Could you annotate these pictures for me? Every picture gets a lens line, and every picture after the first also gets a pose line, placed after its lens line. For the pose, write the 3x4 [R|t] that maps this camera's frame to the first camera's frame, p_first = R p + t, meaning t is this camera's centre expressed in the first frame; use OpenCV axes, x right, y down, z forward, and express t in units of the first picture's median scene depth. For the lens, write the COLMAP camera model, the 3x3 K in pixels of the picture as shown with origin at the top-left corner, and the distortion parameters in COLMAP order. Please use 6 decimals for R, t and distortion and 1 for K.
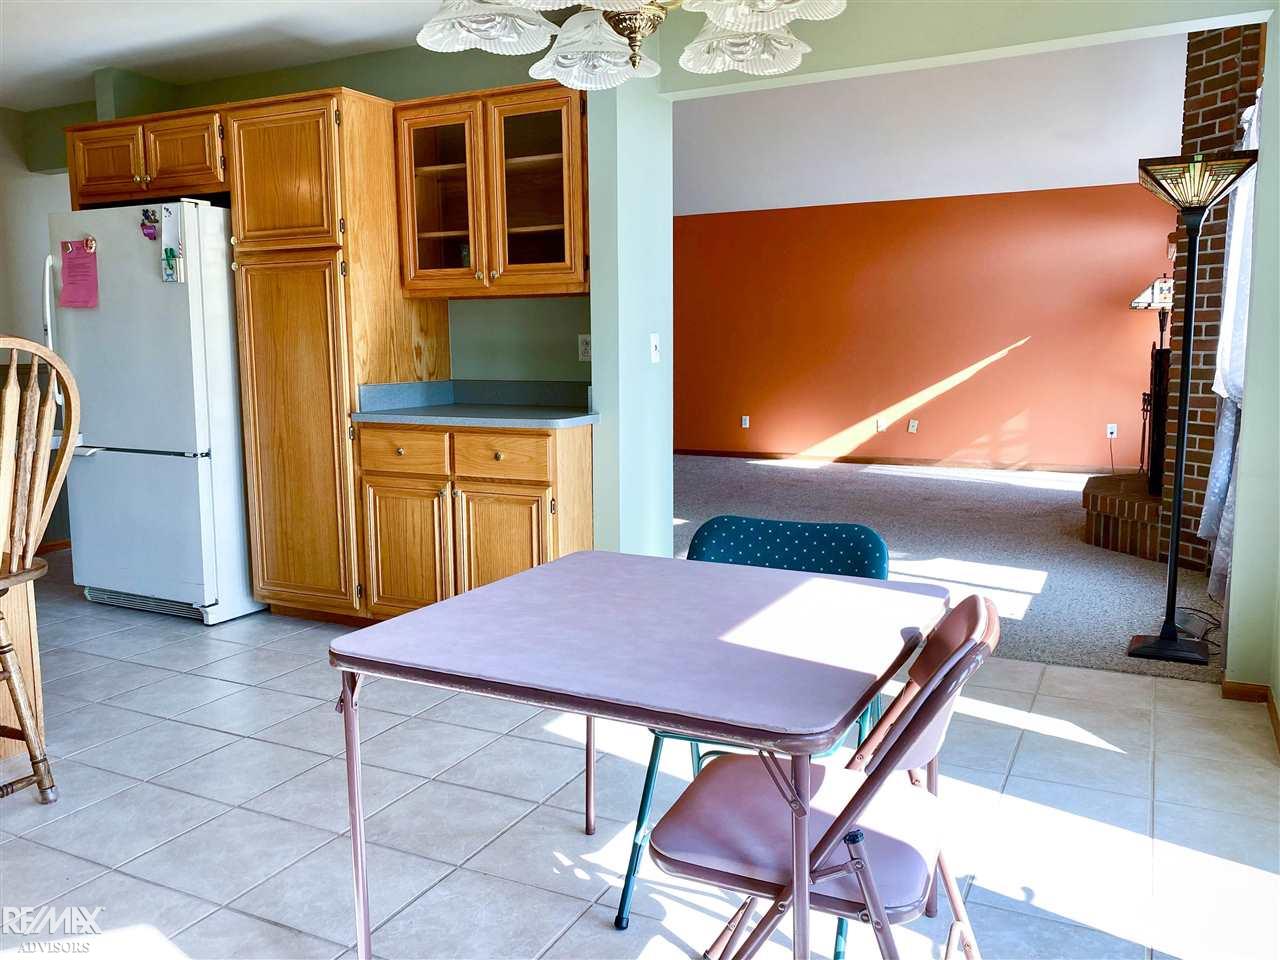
lens RADIAL K [[1024.4, 0, 640.0], [0, 1024.4, 480.0], [0, 0, 1]] dist [-0.001348, 0.000083]
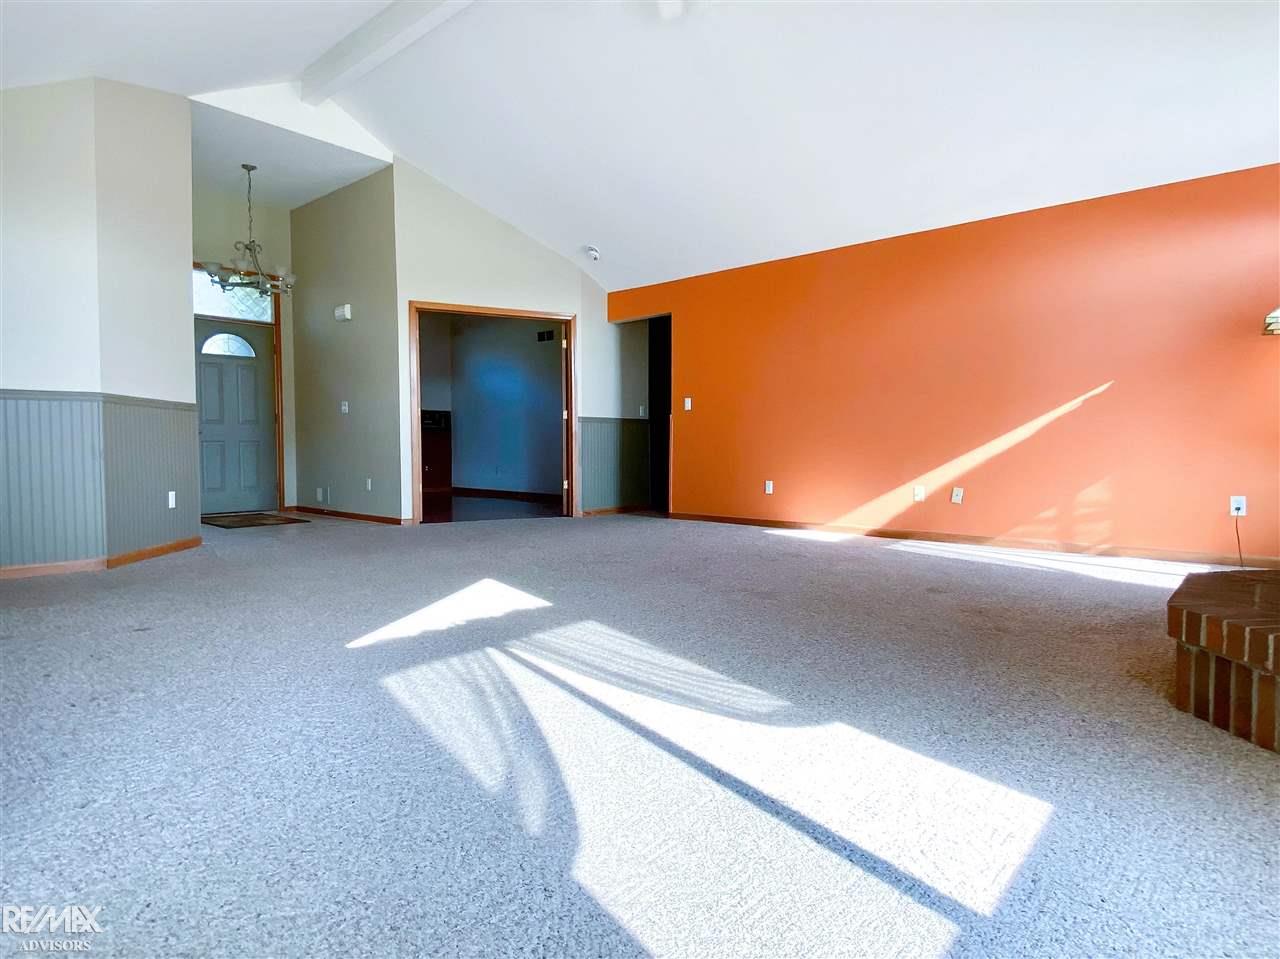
lens RADIAL K [[728.8, 0, 640.0], [0, 728.8, 479.5], [0, 0, 1]] dist [-0.023697, -0.000800]
pose [[0.963563, 0.023553, -0.266443, 0.180312], [-0.047715, 0.995274, -0.084578, -0.003971], [0.263192, 0.094210, 0.960133, 0.385133]]
